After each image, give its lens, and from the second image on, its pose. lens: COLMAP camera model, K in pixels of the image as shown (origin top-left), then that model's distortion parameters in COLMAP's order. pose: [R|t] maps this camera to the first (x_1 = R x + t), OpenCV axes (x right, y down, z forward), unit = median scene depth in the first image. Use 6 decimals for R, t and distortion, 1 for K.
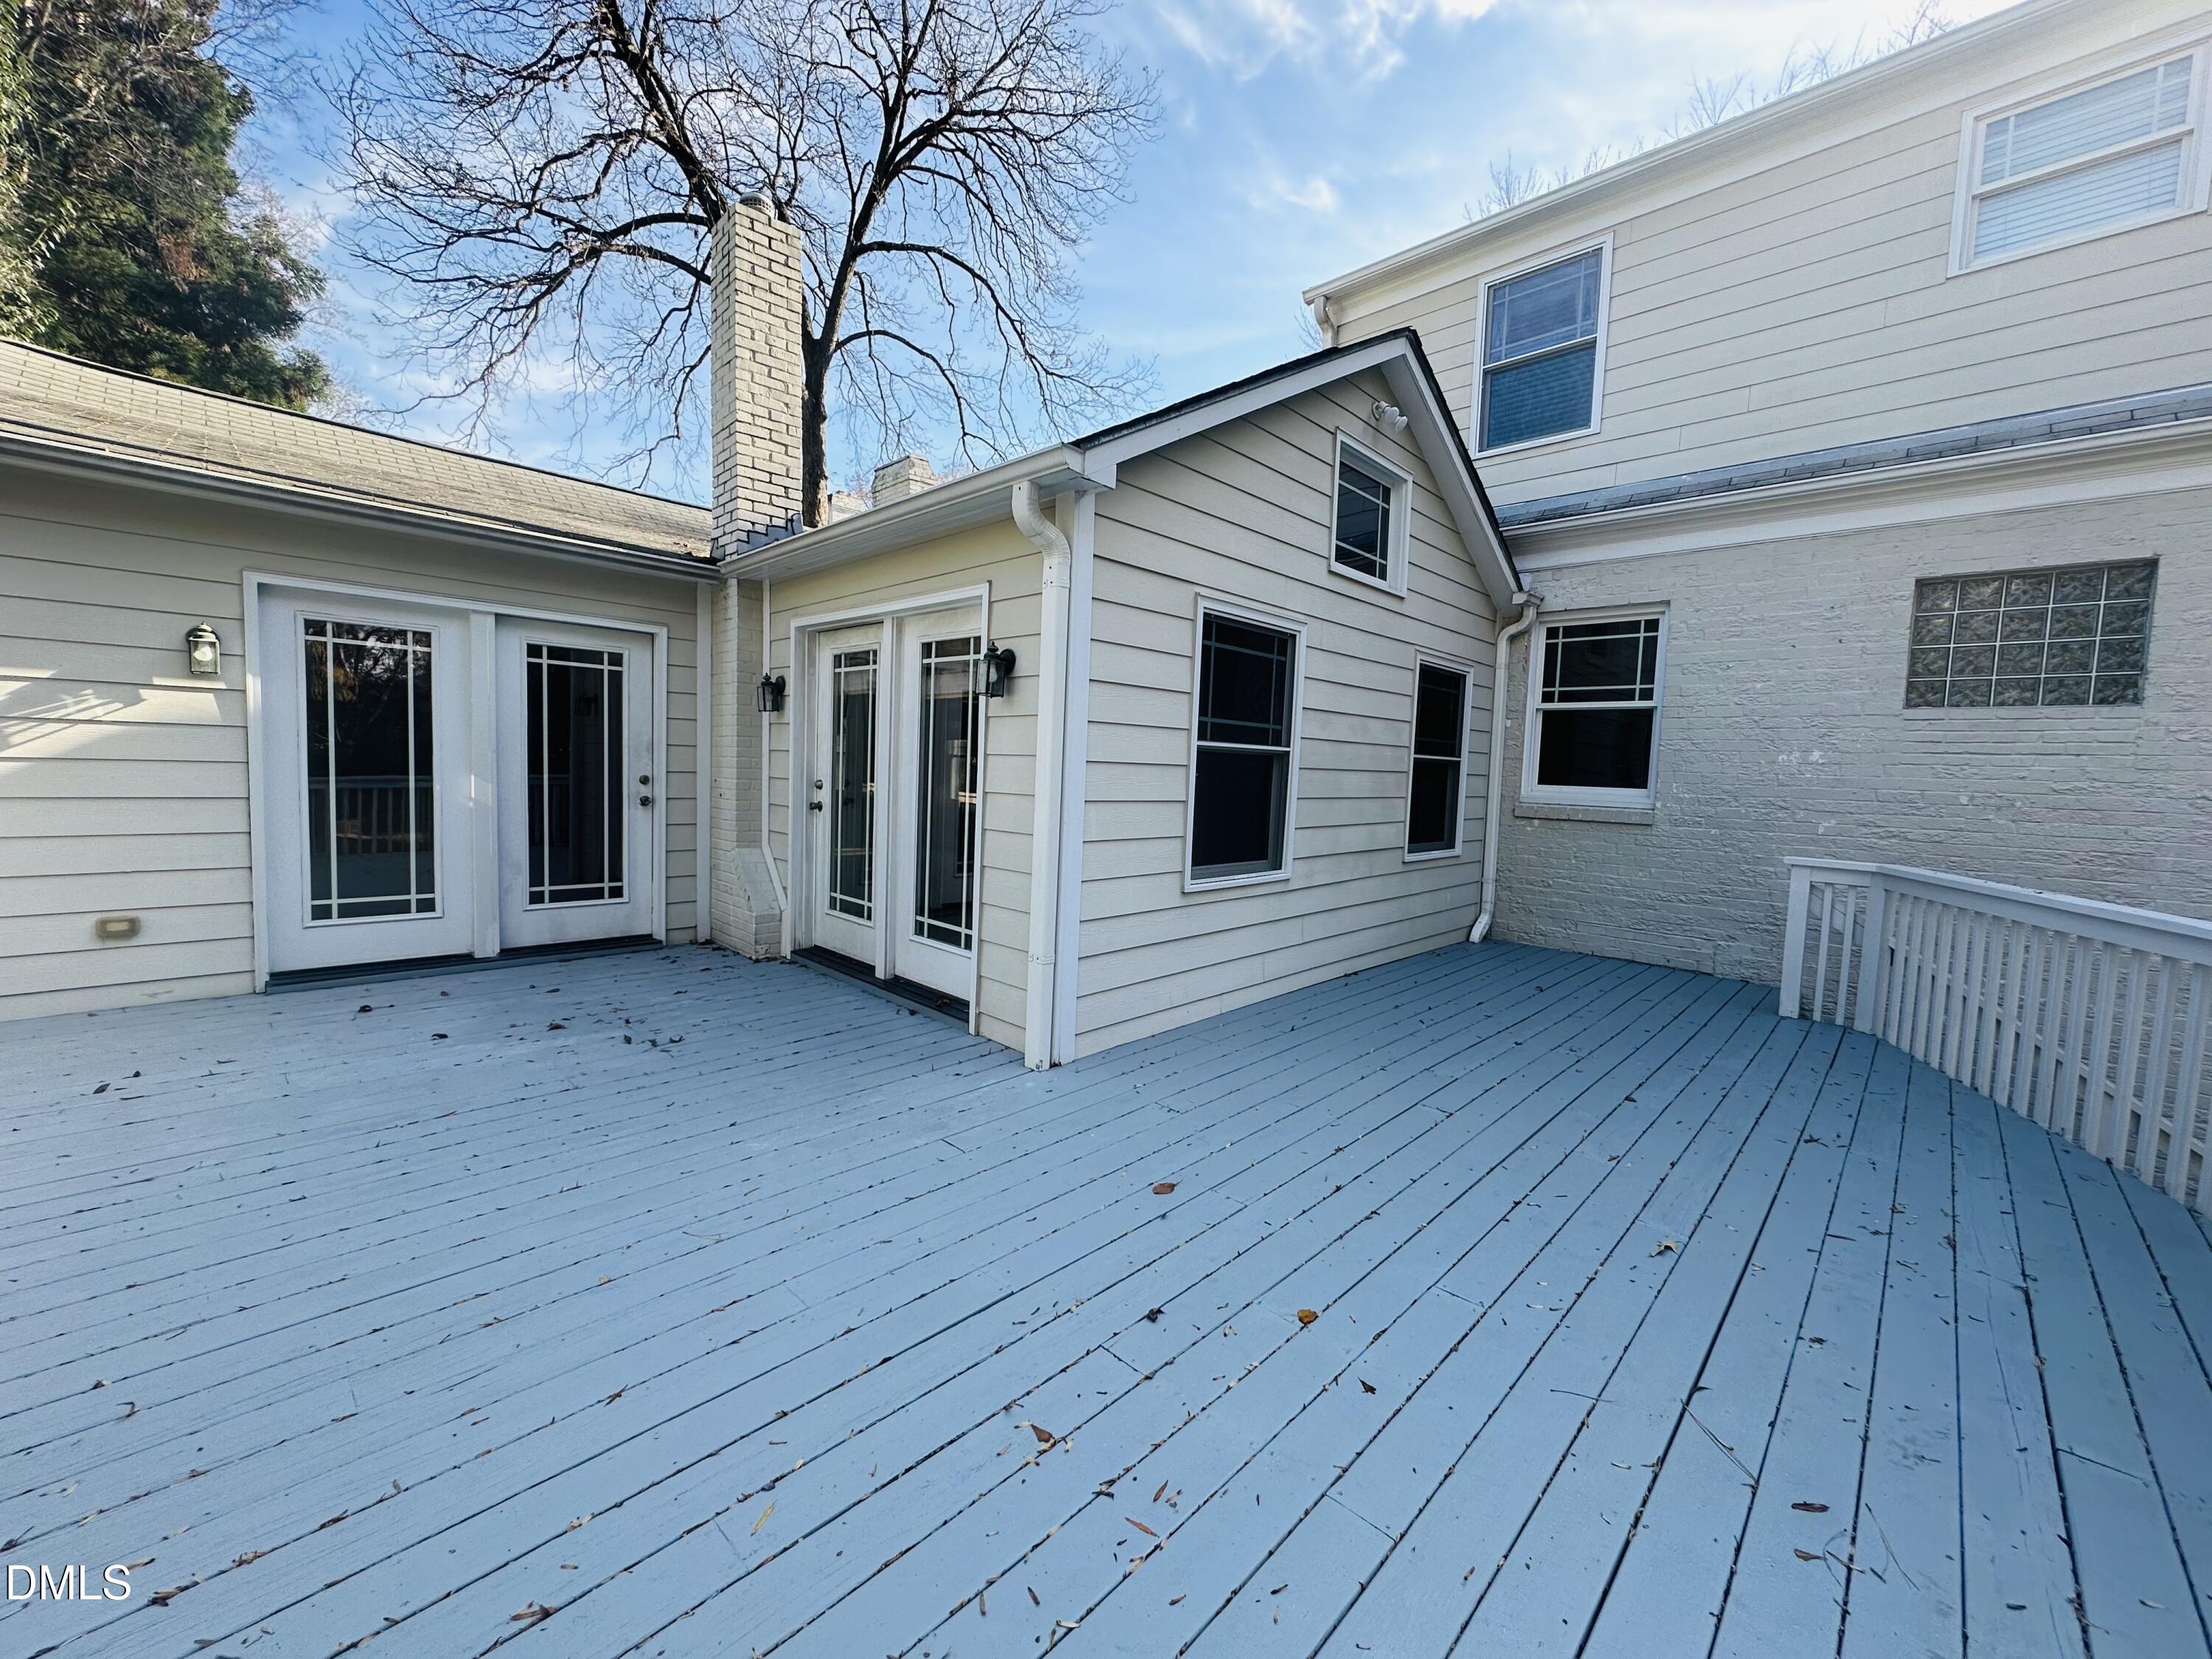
lens RADIAL K [[880.4, 0, 1105.5], [0, 880.4, 830.7], [0, 0, 1]] dist [-0.004164, 0.000913]
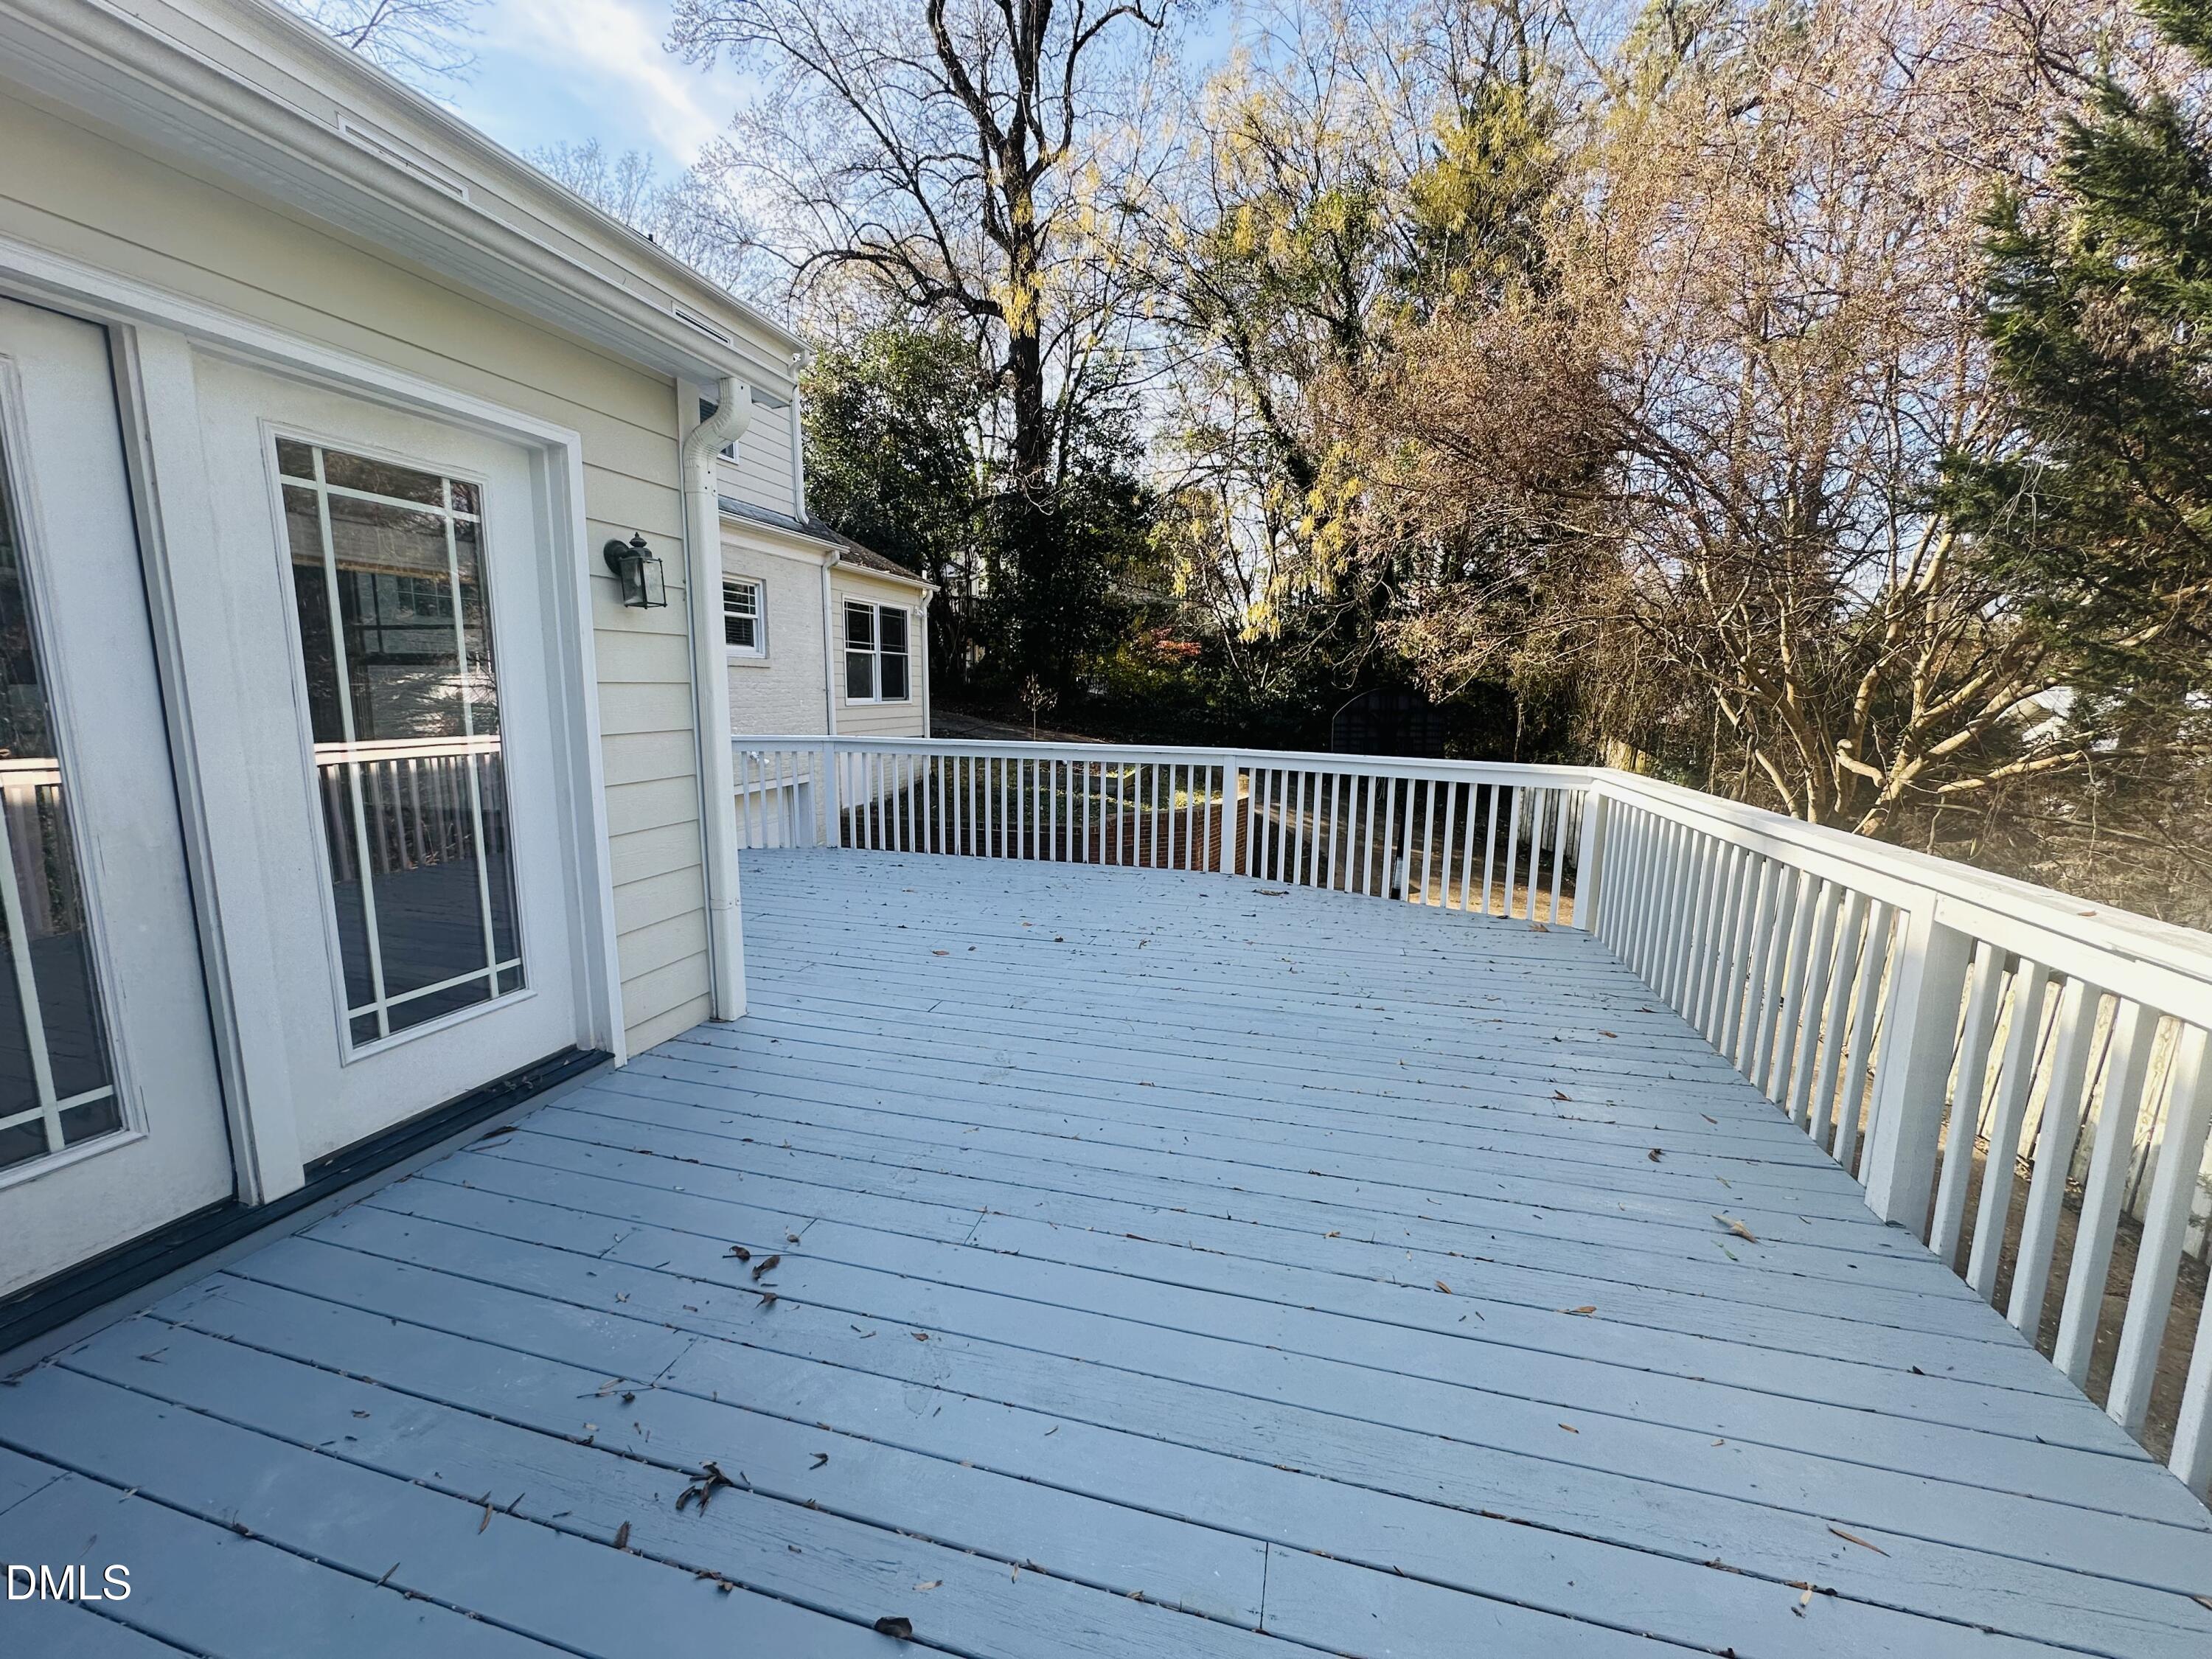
lens RADIAL K [[880.4, 0, 1105.5], [0, 880.4, 830.7], [0, 0, 1]] dist [-0.004164, 0.000913]
pose [[-0.489016, -0.177912, 0.853938, -0.909984], [0.035568, 0.974097, 0.223315, -0.107384], [-0.871549, 0.139577, -0.470022, 0.930314]]
